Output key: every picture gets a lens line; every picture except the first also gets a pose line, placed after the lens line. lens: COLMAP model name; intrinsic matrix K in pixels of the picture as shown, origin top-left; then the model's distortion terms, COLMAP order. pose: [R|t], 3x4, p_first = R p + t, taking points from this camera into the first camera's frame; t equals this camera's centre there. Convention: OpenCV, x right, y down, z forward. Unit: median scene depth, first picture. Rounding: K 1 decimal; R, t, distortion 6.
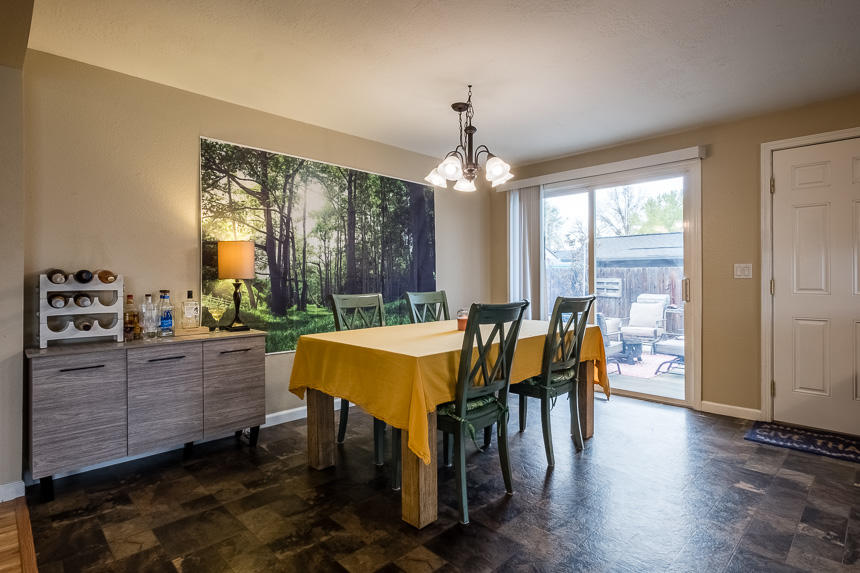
lens RADIAL K [[445.2, 0, 422.2], [0, 445.2, 285.2], [0, 0, 1]] dist [0.004617, -0.000479]
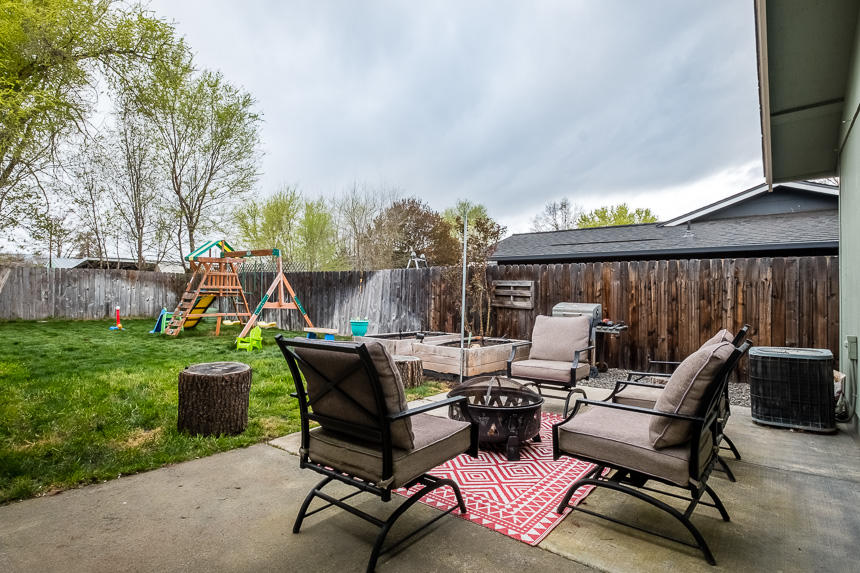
lens RADIAL K [[445.2, 0, 426.1], [0, 445.2, 290.9], [0, 0, 1]] dist [0.004617, -0.000479]
pose [[0.992165, 0.007136, 0.124728, 0.219516], [-0.004548, 0.999769, -0.021024, 0.016806], [-0.124849, 0.020292, 0.991968, 0.386123]]
